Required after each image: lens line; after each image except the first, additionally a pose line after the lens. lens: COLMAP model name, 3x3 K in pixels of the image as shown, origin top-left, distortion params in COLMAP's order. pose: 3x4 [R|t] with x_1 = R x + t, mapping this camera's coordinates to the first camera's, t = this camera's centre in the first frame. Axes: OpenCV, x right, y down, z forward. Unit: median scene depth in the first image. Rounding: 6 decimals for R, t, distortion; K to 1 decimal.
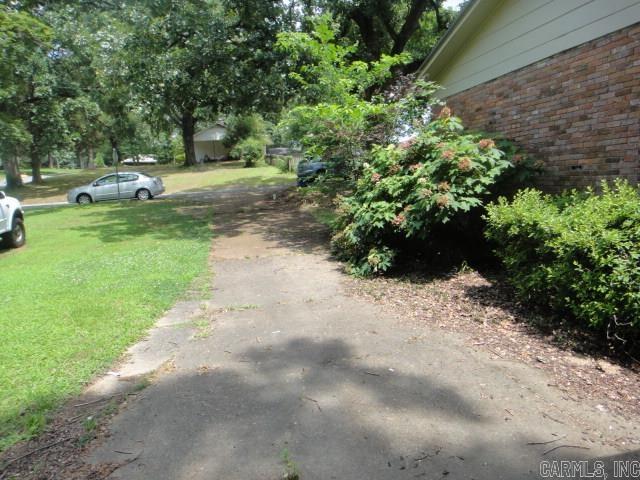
lens RADIAL K [[446.5, 0, 320.0], [0, 446.5, 240.0], [0, 0, 1]] dist [0.009482, -0.006968]
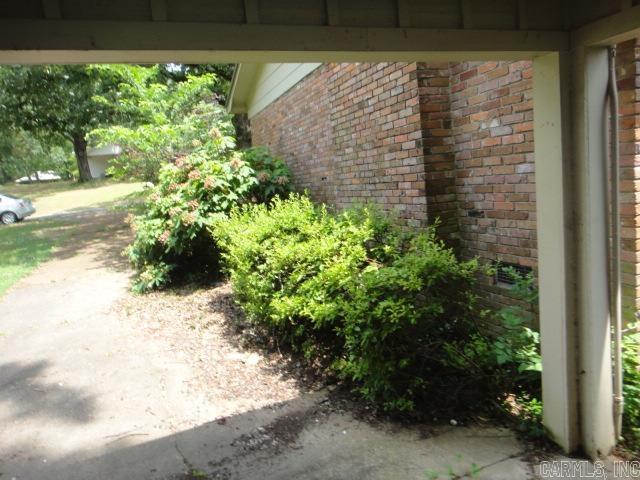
lens RADIAL K [[446.5, 0, 320.0], [0, 446.5, 240.0], [0, 0, 1]] dist [0.009482, -0.006968]
pose [[0.986142, -0.074753, 0.148106, 0.399926], [0.076198, 0.997084, -0.004095, -0.005166], [-0.147369, 0.015323, 0.988963, -0.113073]]
